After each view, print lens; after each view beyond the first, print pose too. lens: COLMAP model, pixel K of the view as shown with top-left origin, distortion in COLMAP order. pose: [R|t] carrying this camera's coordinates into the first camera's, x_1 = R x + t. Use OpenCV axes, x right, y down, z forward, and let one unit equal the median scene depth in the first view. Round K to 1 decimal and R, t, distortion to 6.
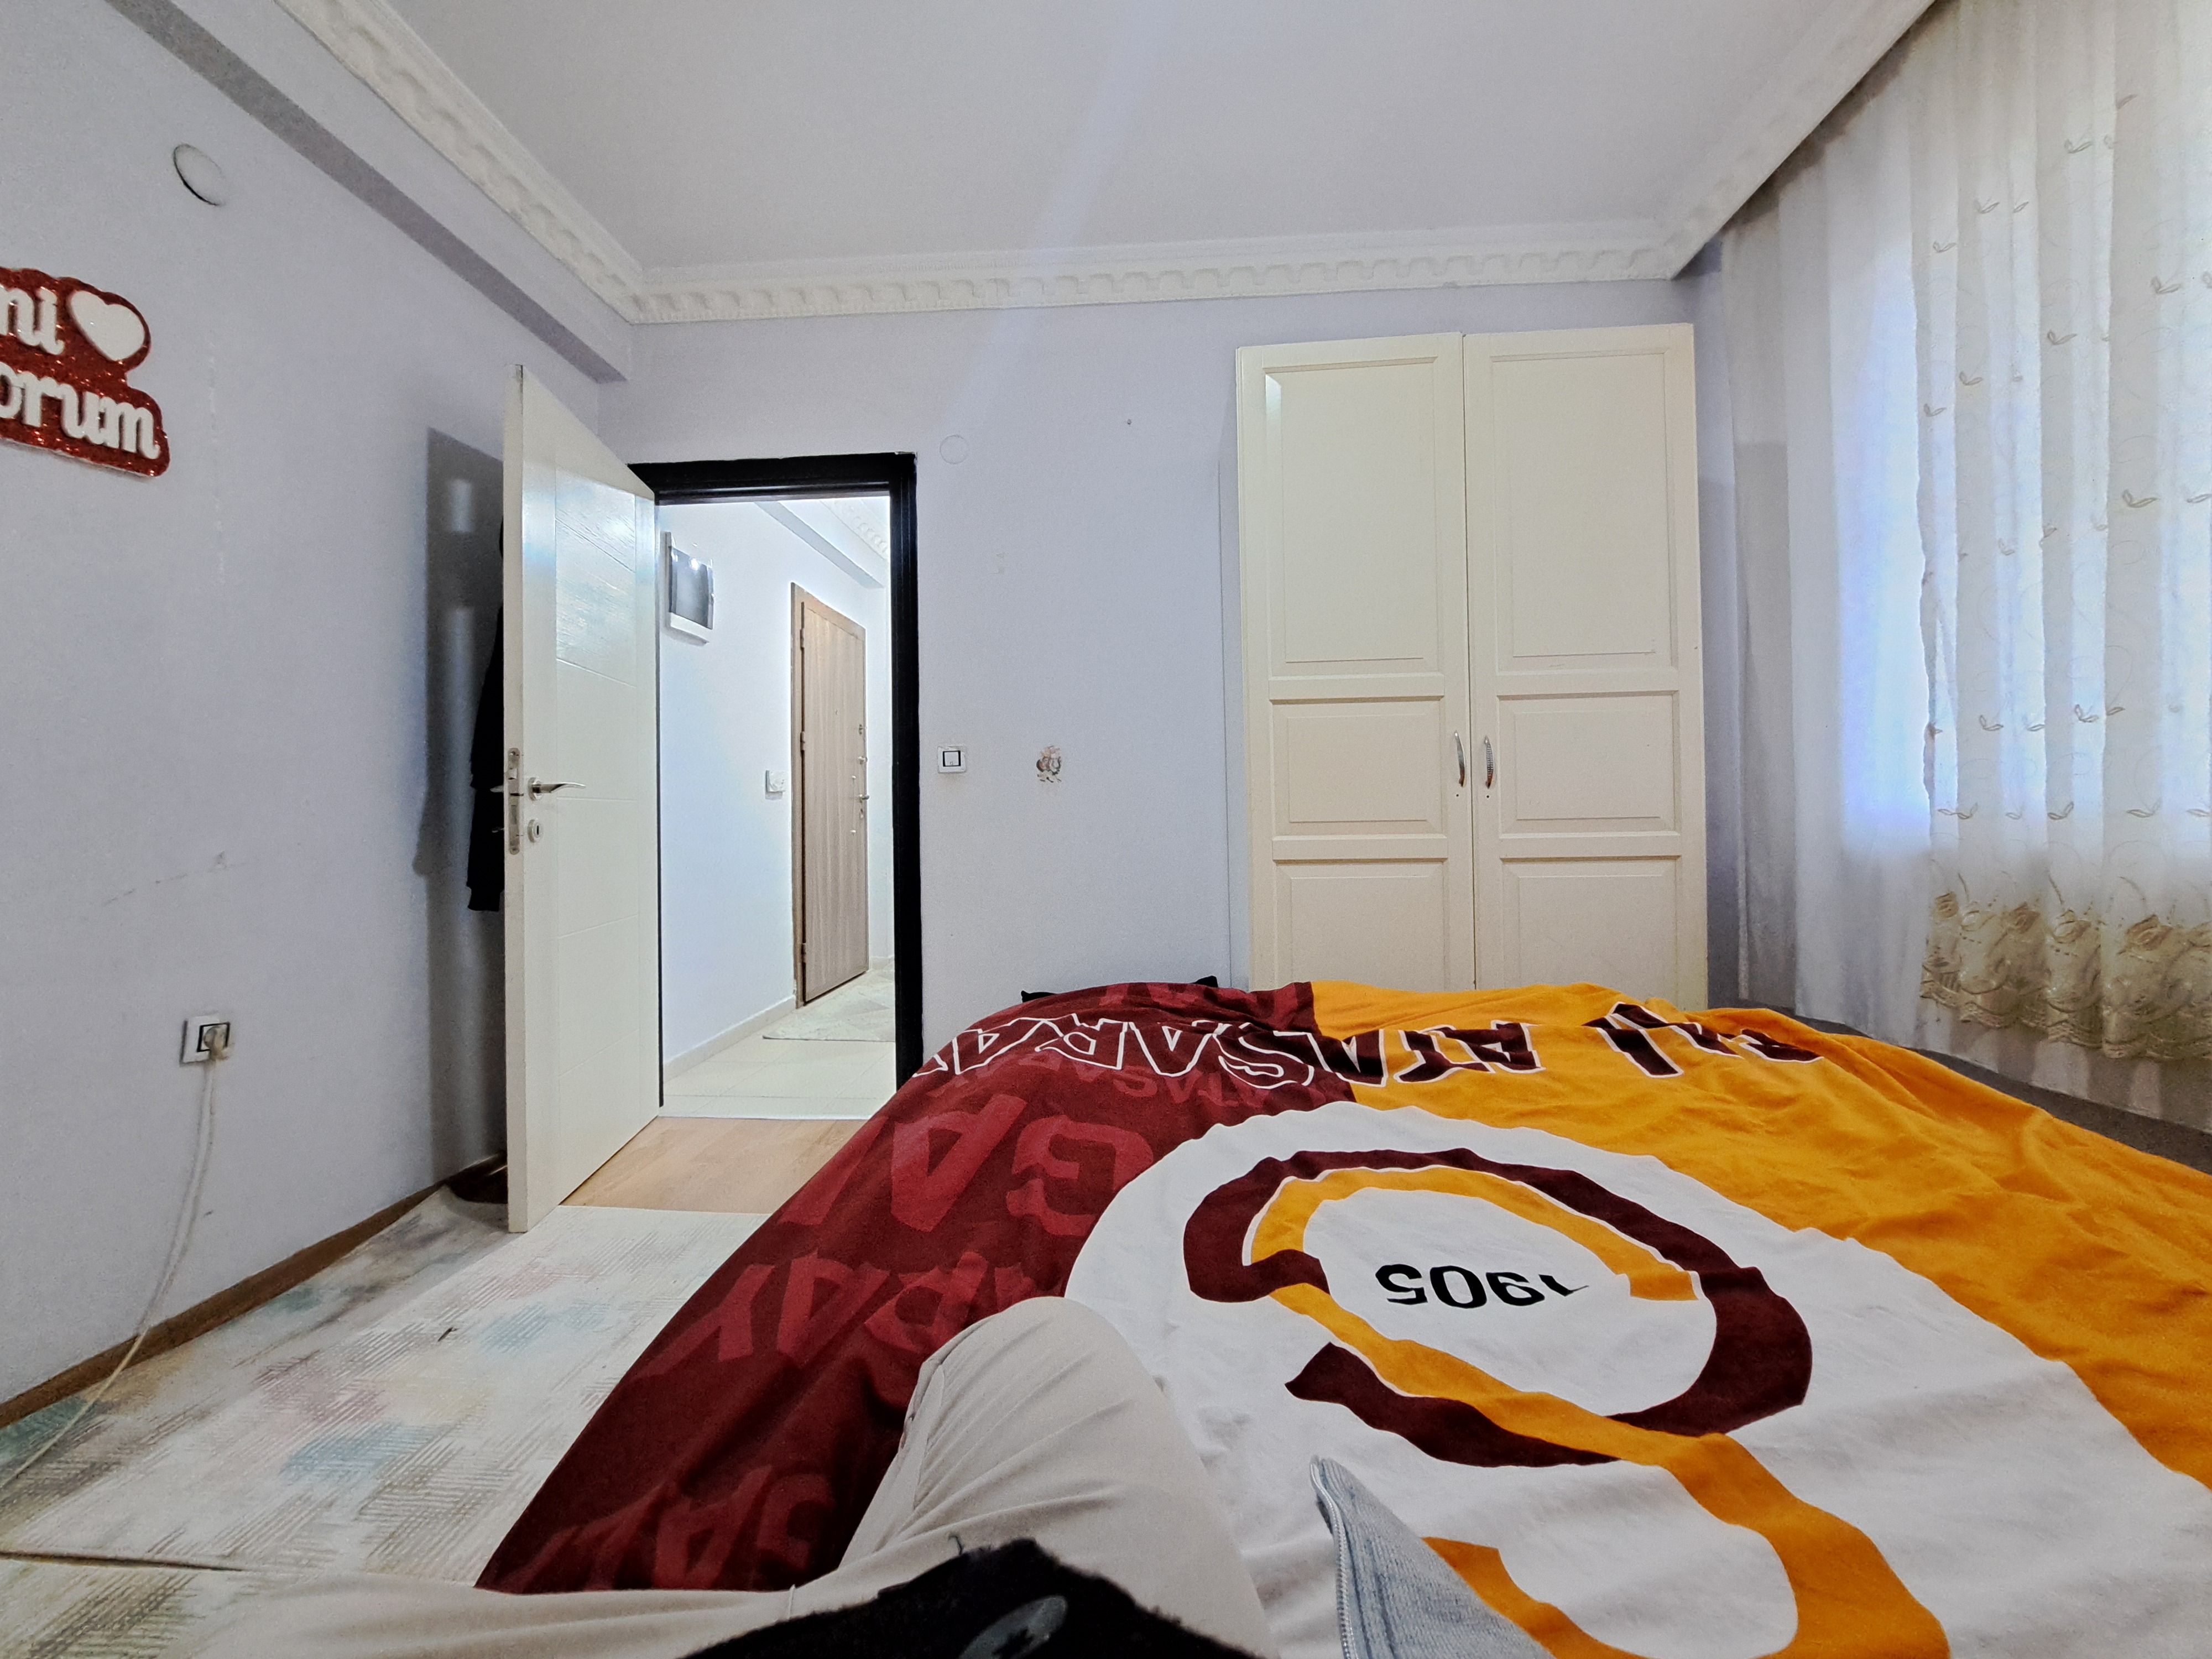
lens RADIAL K [[871.9, 0, 1094.9], [0, 871.9, 809.0], [0, 0, 1]] dist [0.000335, -0.006781]
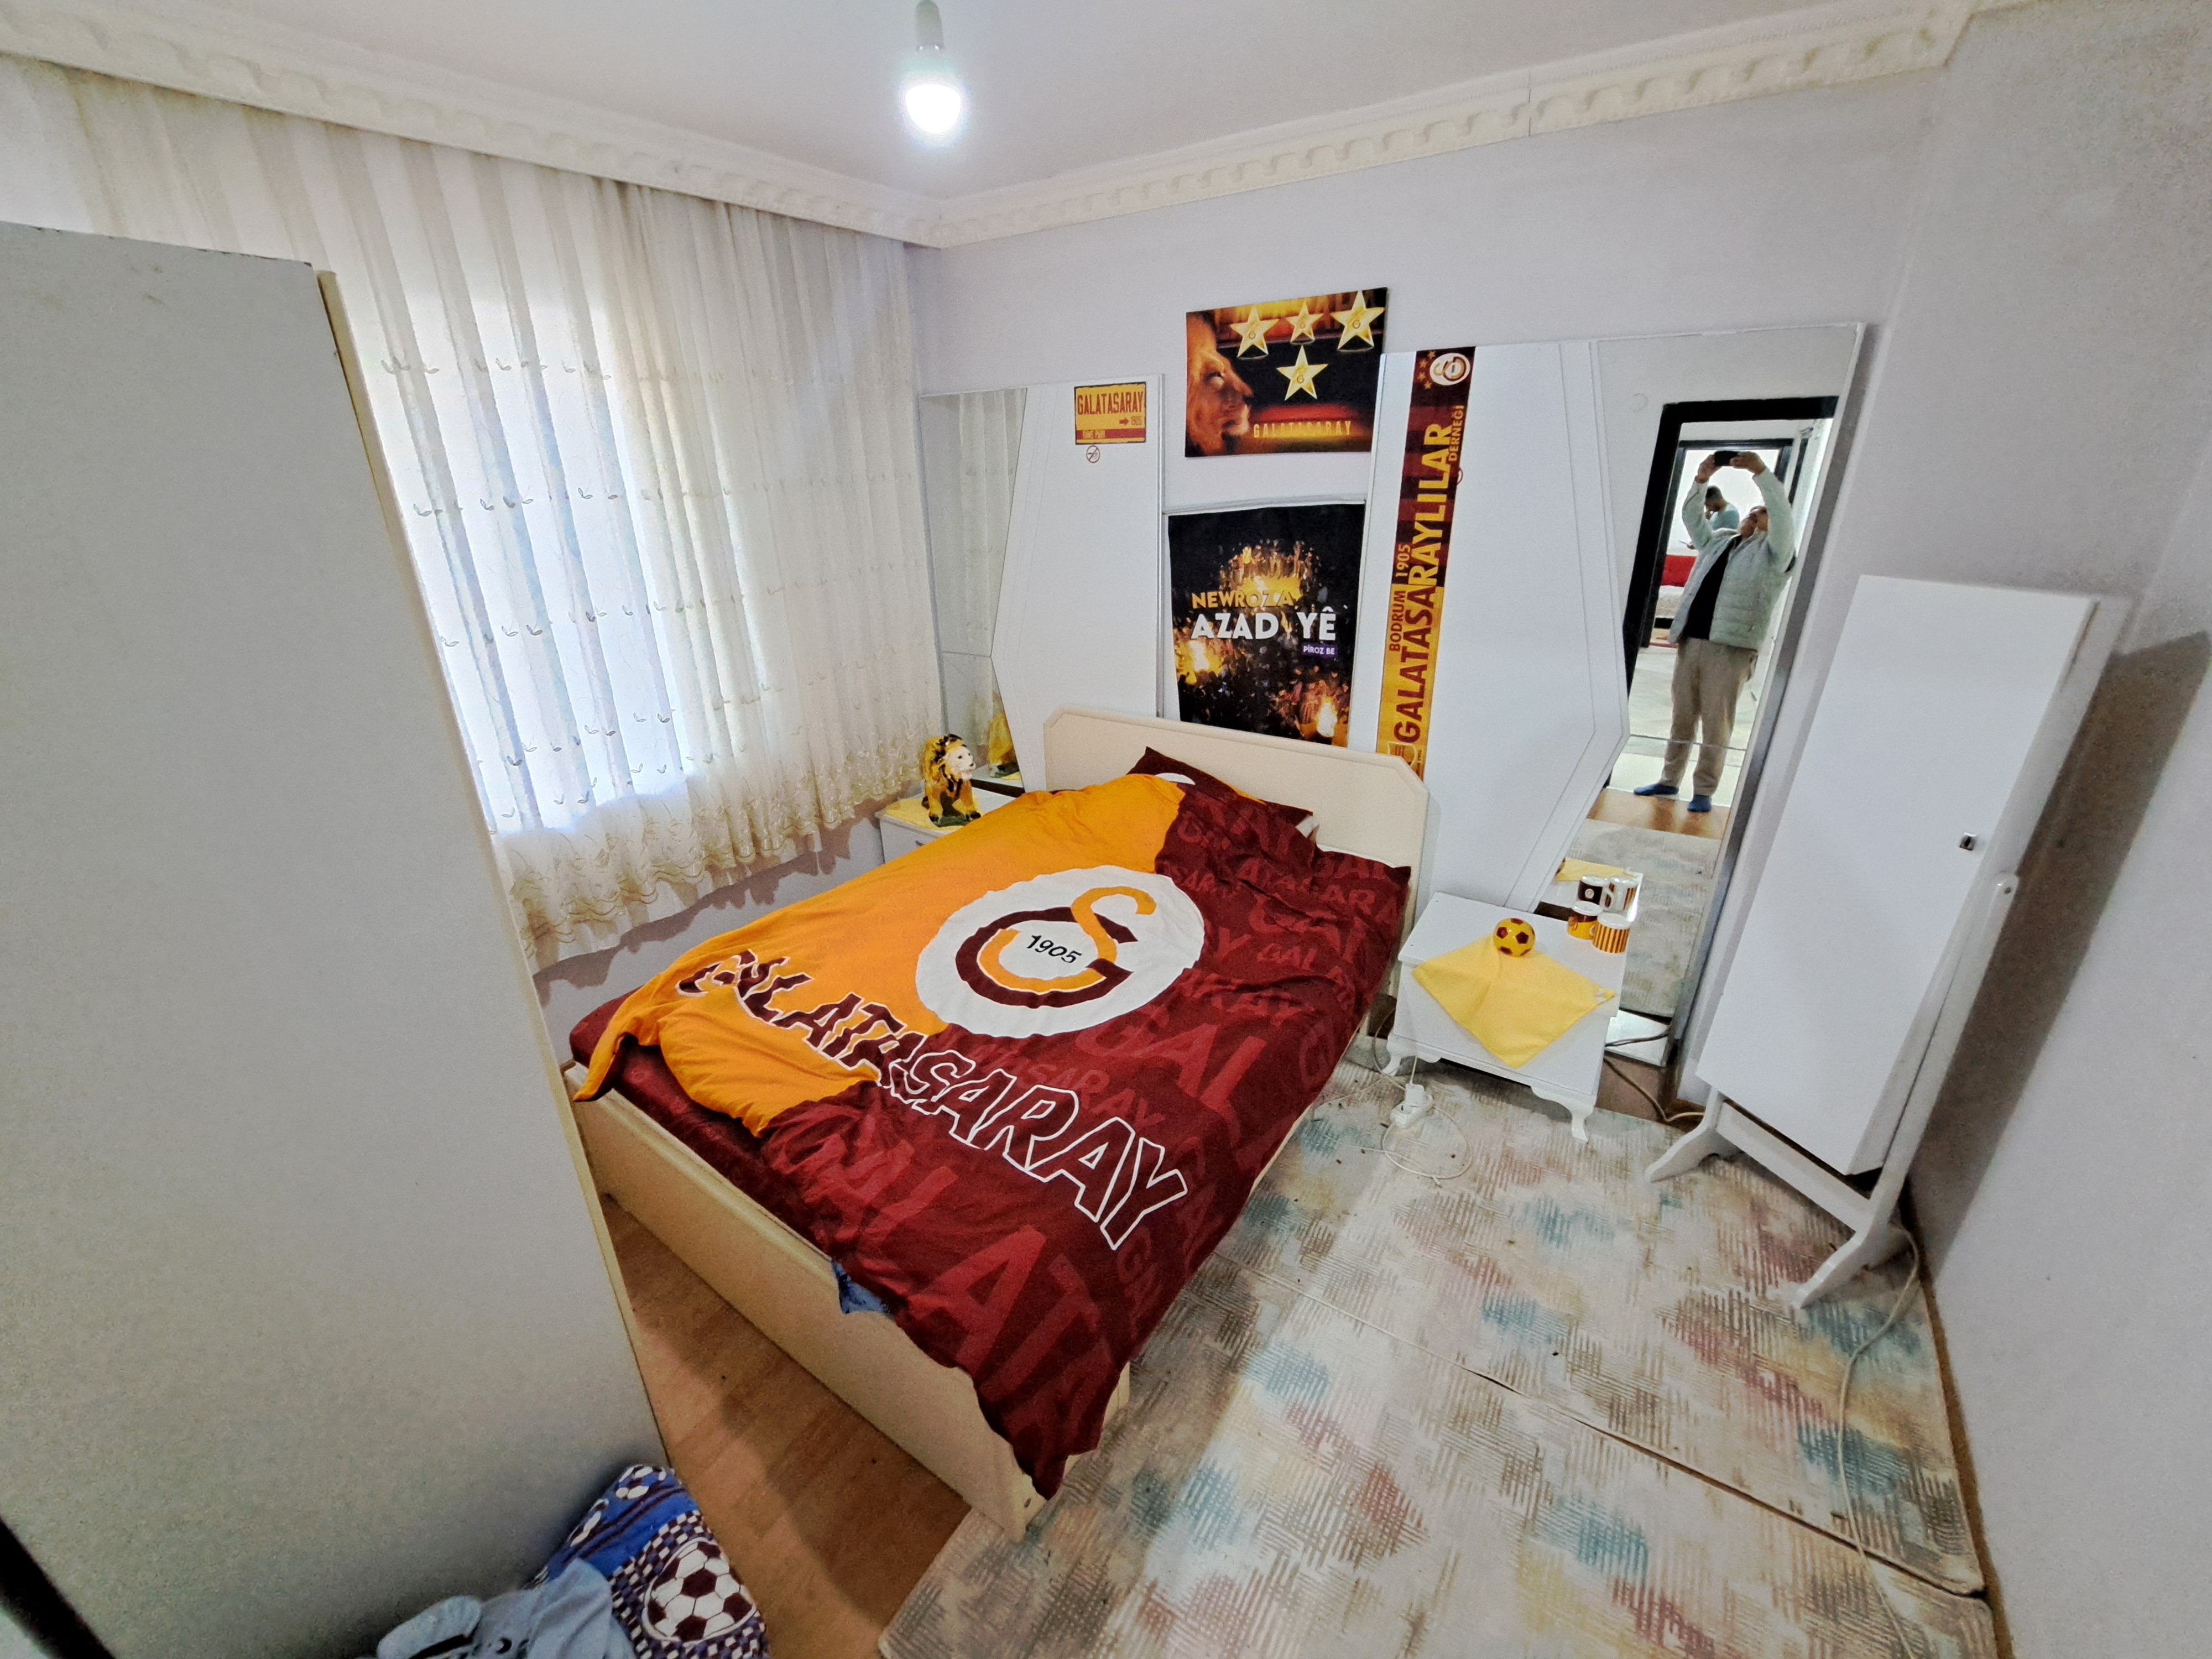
lens RADIAL K [[878.4, 0, 1084.8], [0, 878.4, 813.4], [0, 0, 1]] dist [-0.011947, -0.002207]
pose [[-0.862002, -0.157683, 0.481756, -0.623795], [0.036964, 0.928303, 0.369982, -0.607778], [-0.505556, 0.336733, -0.794370, 1.837185]]
